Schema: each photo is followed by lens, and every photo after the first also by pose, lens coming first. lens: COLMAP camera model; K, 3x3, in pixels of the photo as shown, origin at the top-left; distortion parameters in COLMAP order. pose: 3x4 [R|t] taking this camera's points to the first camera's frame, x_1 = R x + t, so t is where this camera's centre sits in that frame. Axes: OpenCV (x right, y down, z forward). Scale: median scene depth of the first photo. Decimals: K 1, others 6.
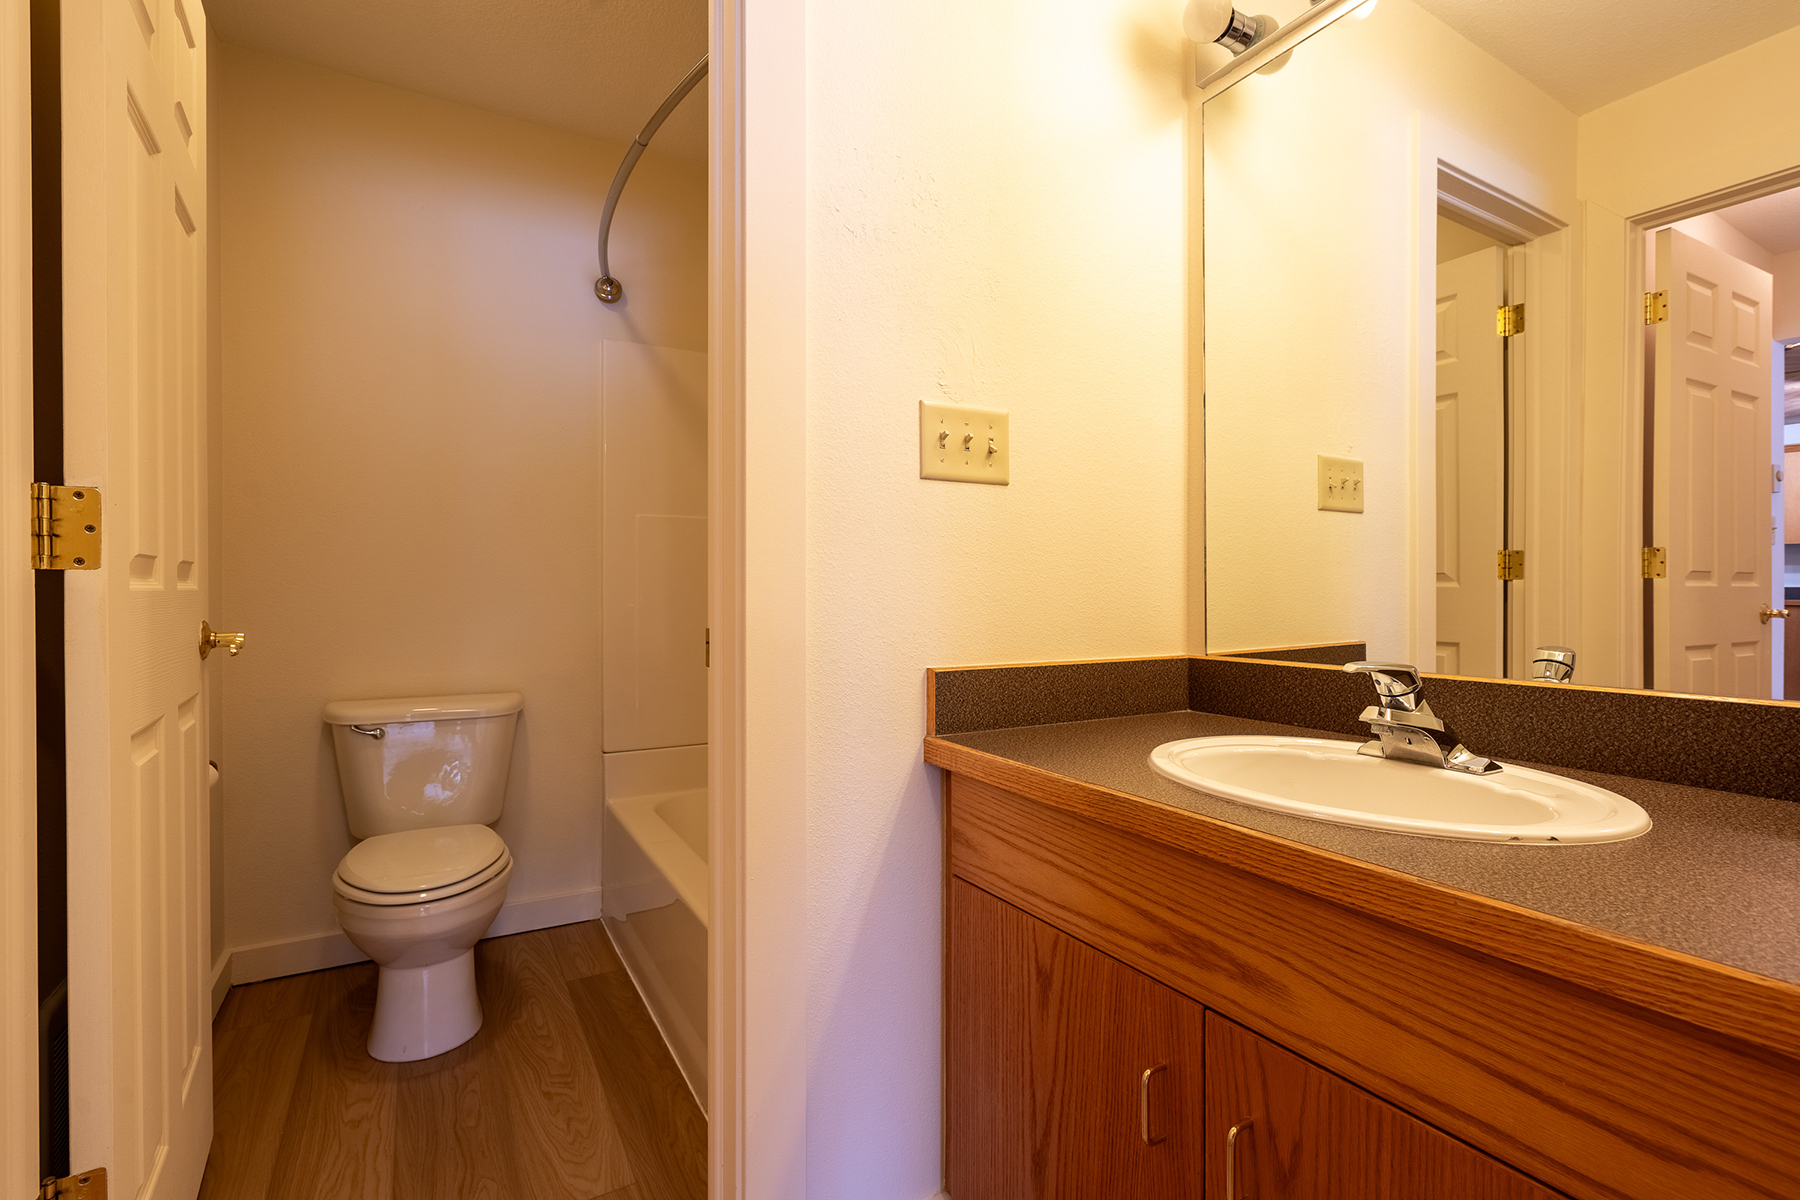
lens RADIAL K [[826.1, 0, 916.3], [0, 826.1, 594.3], [0, 0, 1]] dist [-0.030766, 0.009351]
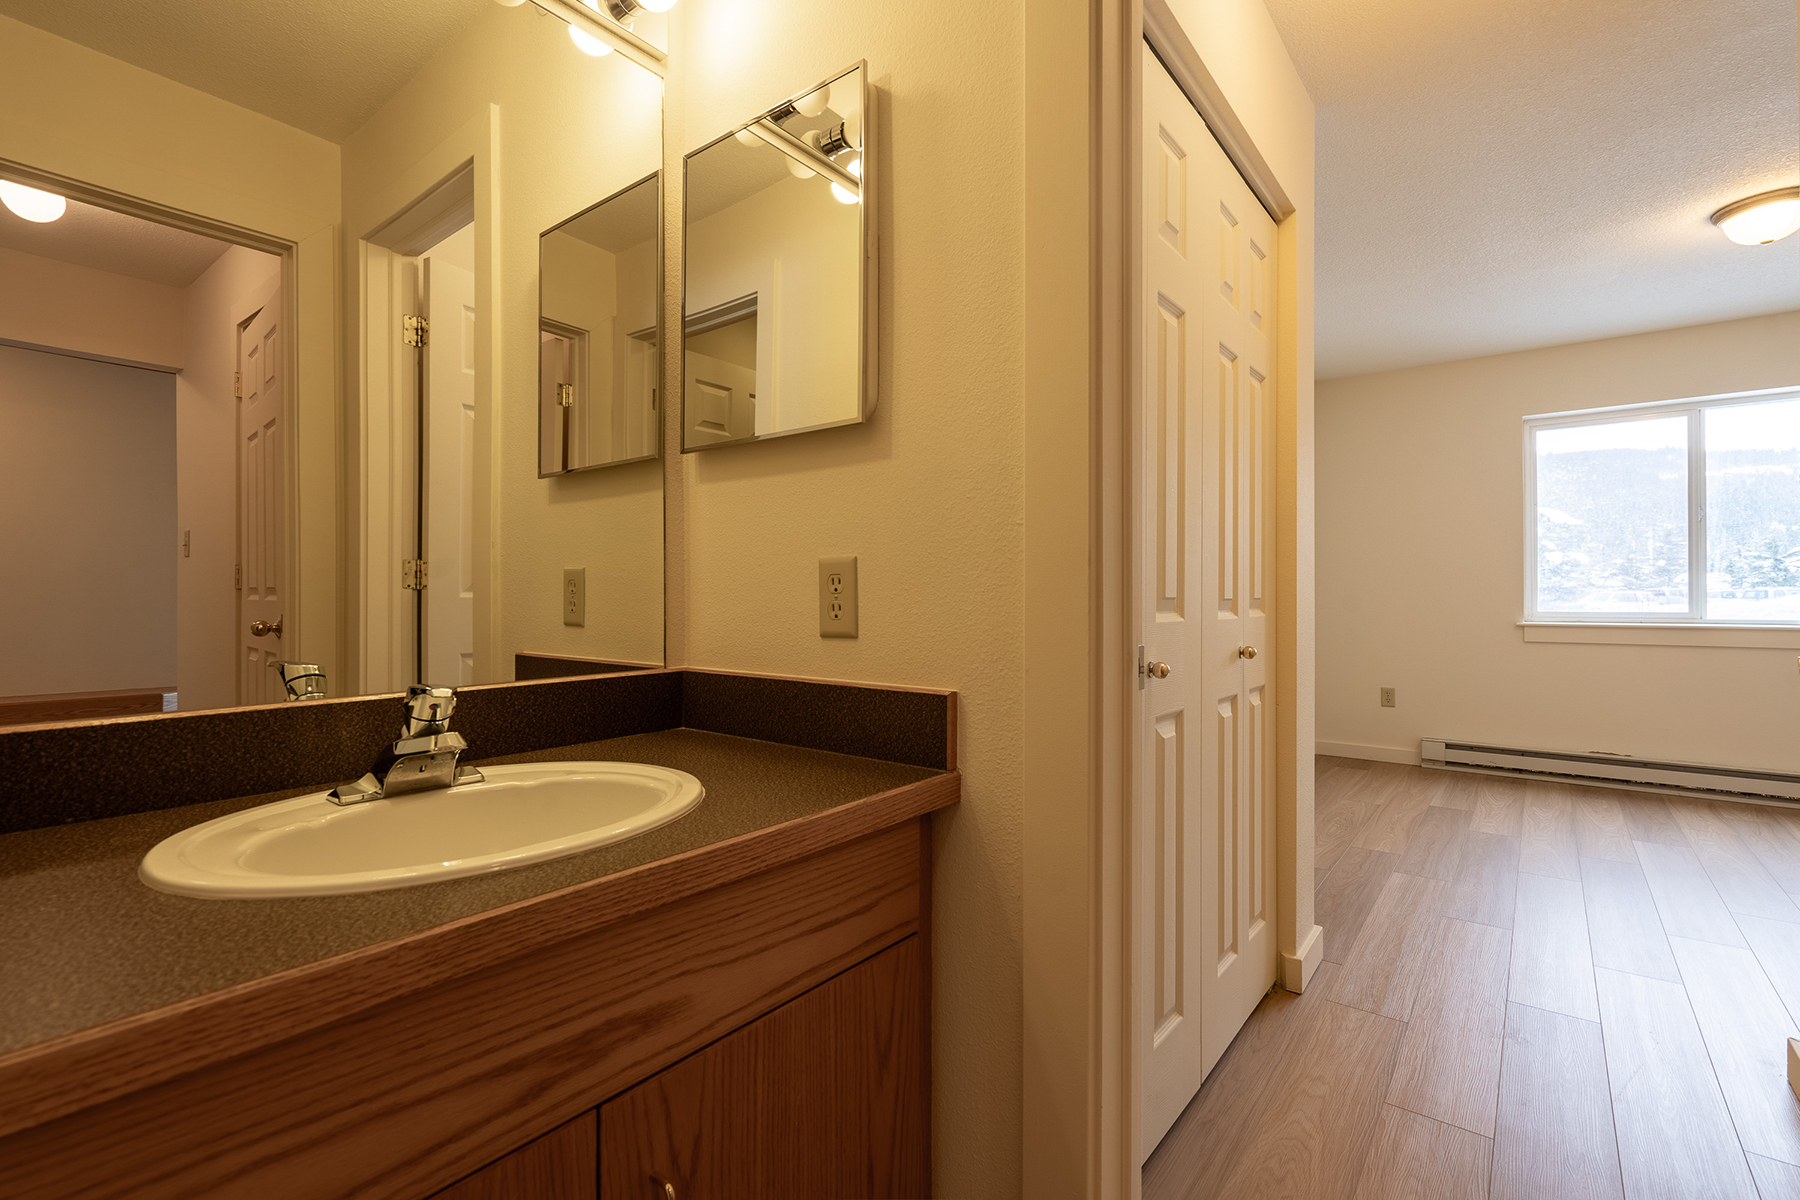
lens RADIAL K [[826.1, 0, 897.7], [0, 826.1, 609.4], [0, 0, 1]] dist [-0.030766, 0.009351]
pose [[-0.379764, -0.003243, 0.925078, -0.533856], [0.011664, 0.999898, 0.008294, -0.003193], [-0.925010, 0.013940, -0.379687, 1.042002]]
